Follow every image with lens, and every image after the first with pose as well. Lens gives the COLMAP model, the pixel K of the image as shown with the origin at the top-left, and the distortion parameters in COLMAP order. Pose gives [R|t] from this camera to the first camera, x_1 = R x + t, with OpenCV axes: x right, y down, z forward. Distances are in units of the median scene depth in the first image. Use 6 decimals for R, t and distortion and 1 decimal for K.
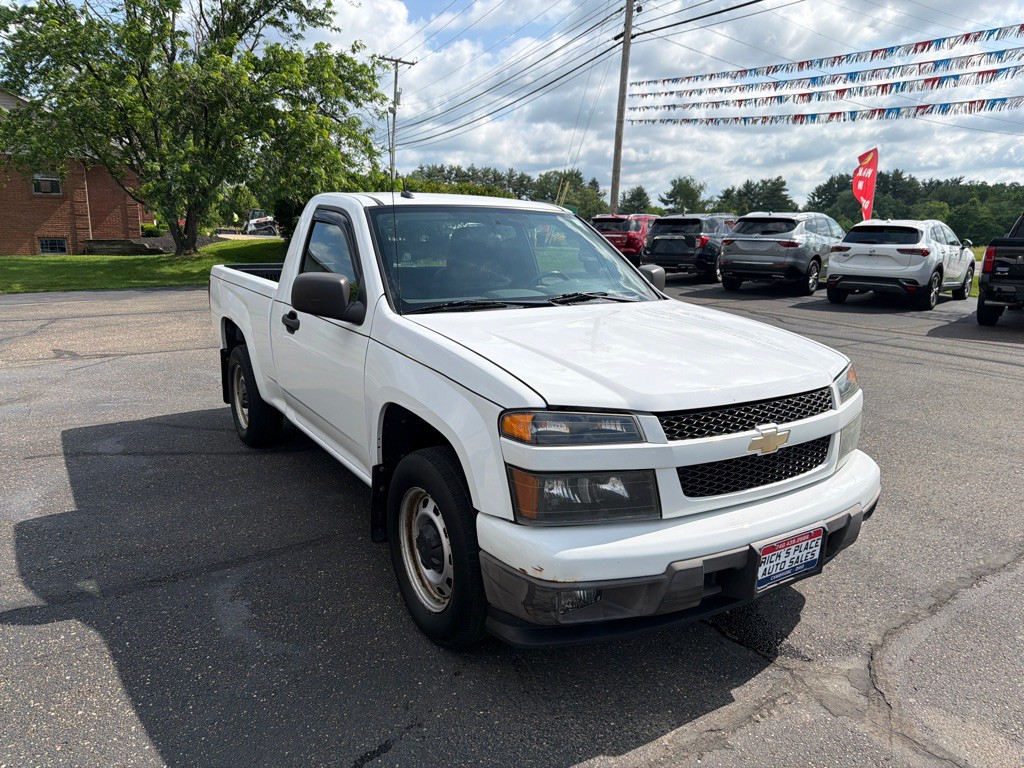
lens RADIAL K [[721.5, 0, 507.2], [0, 721.5, 384.6], [0, 0, 1]] dist [0.031878, -0.042913]
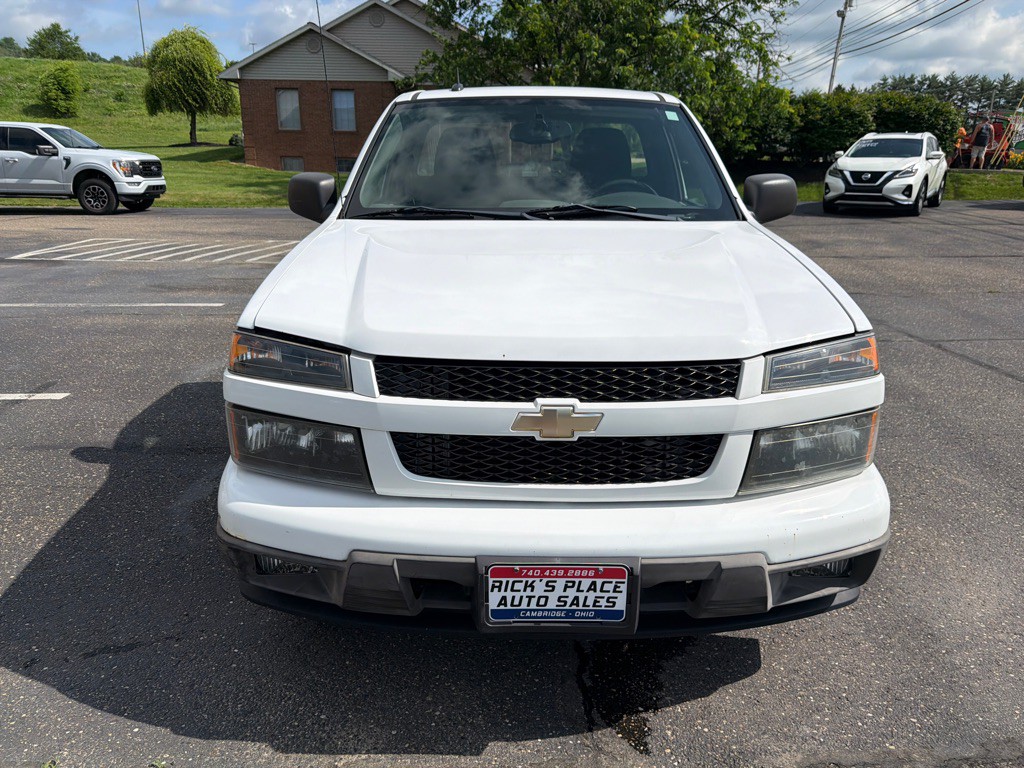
lens RADIAL K [[721.5, 0, 510.1], [0, 721.5, 374.8], [0, 0, 1]] dist [0.031878, -0.042913]
pose [[0.844067, 0.154202, -0.513587, 0.511862], [-0.109257, 0.987125, 0.116820, -0.031370], [0.524989, -0.042491, 0.850048, 0.308842]]
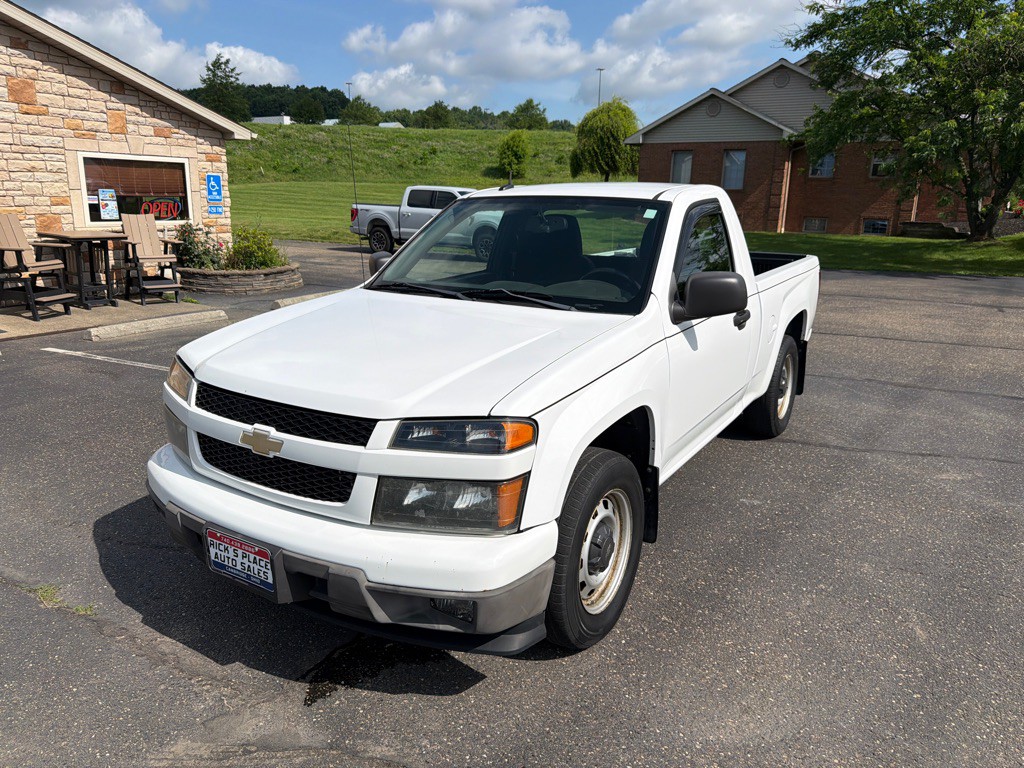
lens RADIAL K [[721.5, 0, 514.0], [0, 721.5, 379.5], [0, 0, 1]] dist [0.031878, -0.042913]
pose [[0.439800, 0.212461, -0.872603, 1.040614], [-0.196412, 0.970848, 0.137388, -0.159615], [0.876355, 0.110966, 0.468709, 0.637603]]
